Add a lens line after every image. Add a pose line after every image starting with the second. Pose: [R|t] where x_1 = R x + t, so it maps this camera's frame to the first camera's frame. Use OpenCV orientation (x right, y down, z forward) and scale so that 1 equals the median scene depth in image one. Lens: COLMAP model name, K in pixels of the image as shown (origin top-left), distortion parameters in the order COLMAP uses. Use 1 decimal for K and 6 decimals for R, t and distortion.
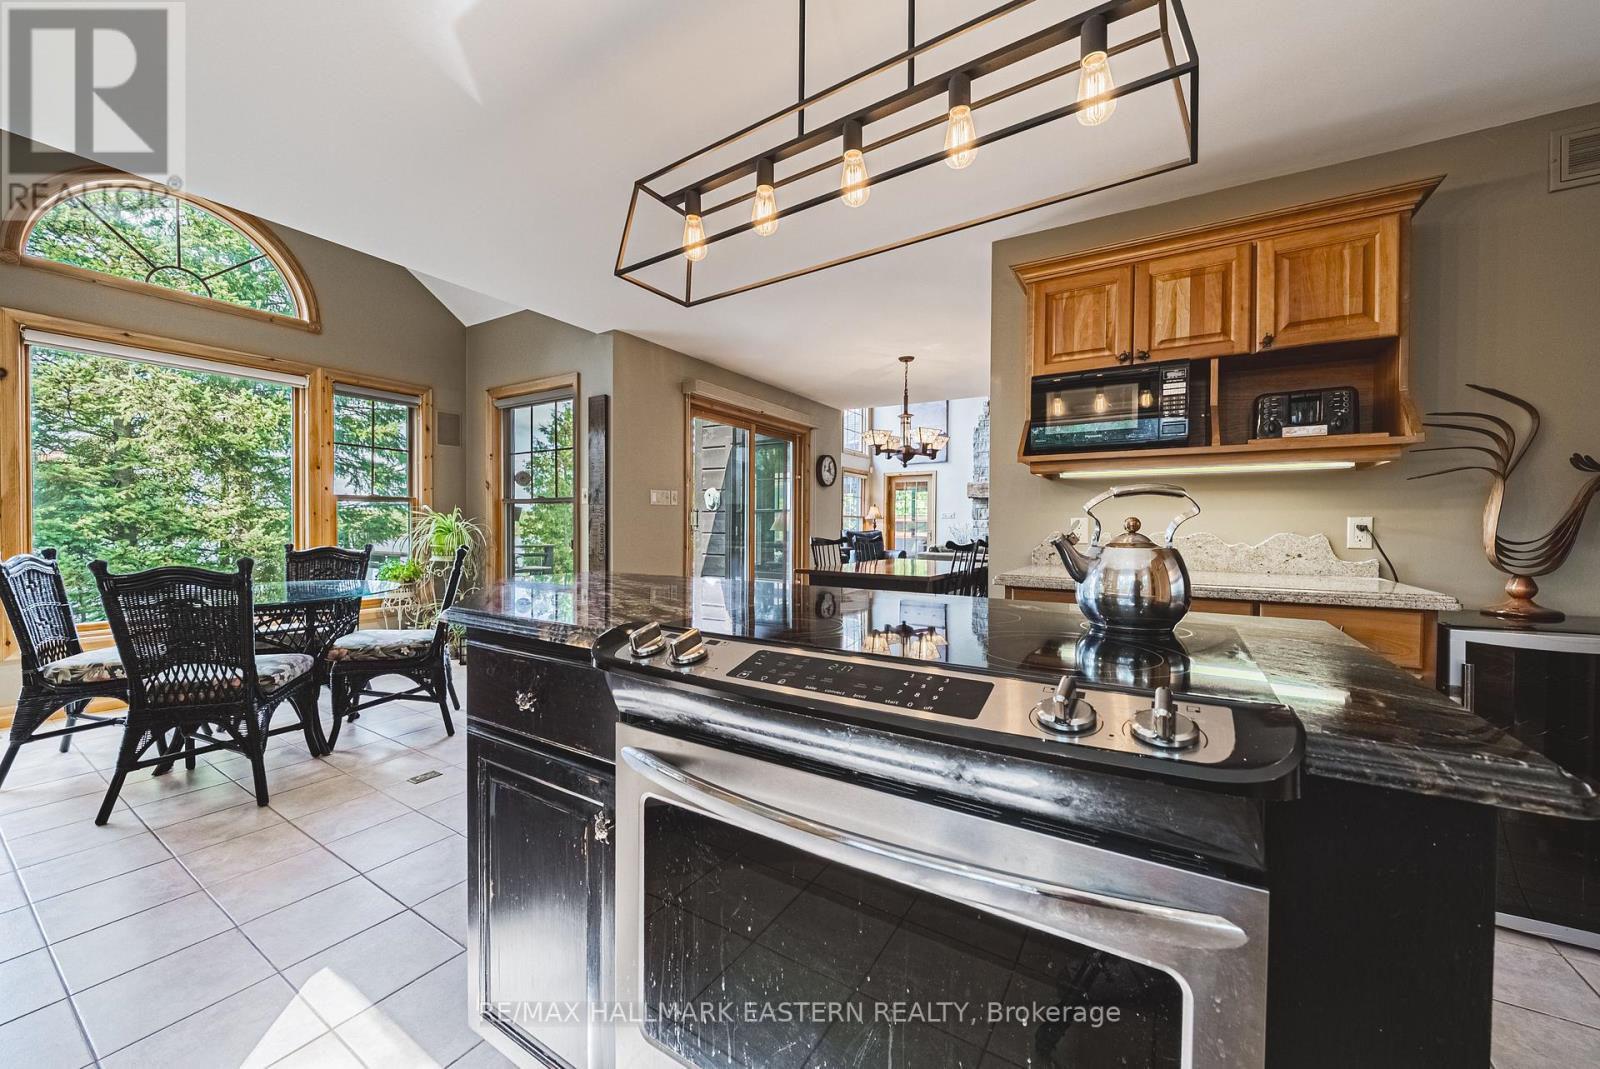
lens RADIAL K [[613.5, 0, 786.0], [0, 613.5, 533.4], [0, 0, 1]] dist [-0.001313, 0.000007]
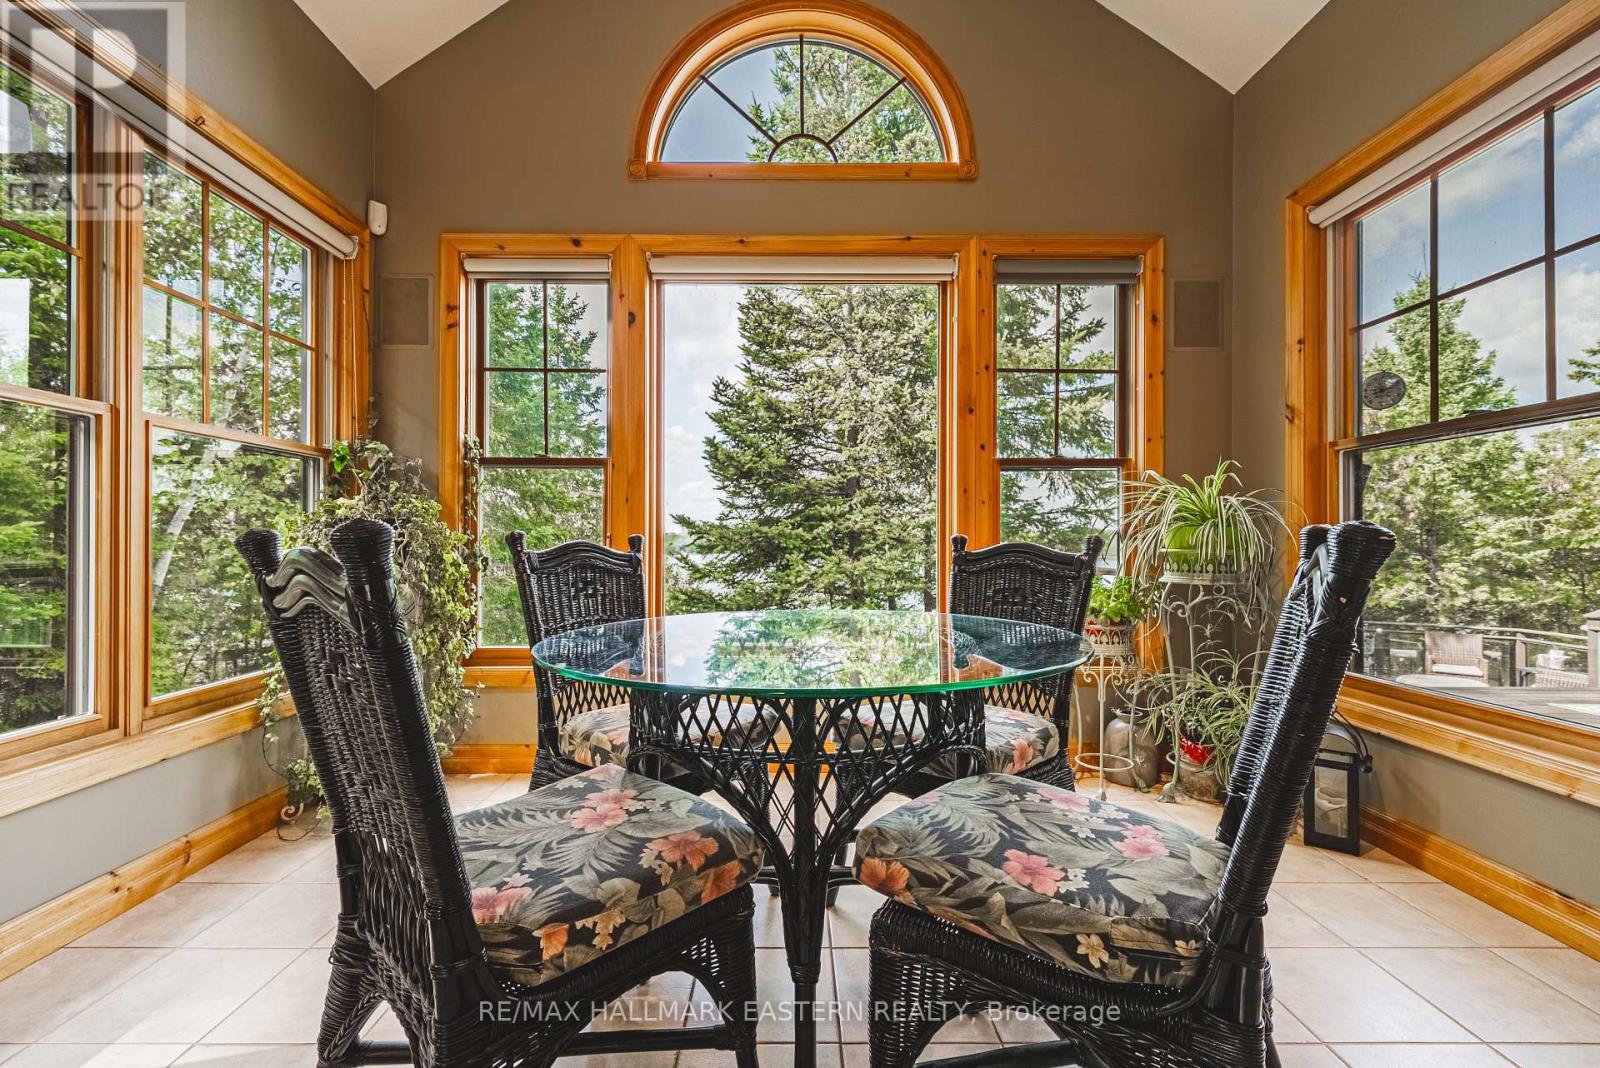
lens RADIAL K [[732.7, 0, 787.1], [0, 732.7, 541.1], [0, 0, 1]] dist [0.015117, 0.000513]
pose [[0.556307, -0.008741, -0.830931, -0.279202], [-0.008286, 0.999837, -0.016065, 0.025613], [0.830935, 0.015822, 0.556144, 0.460613]]
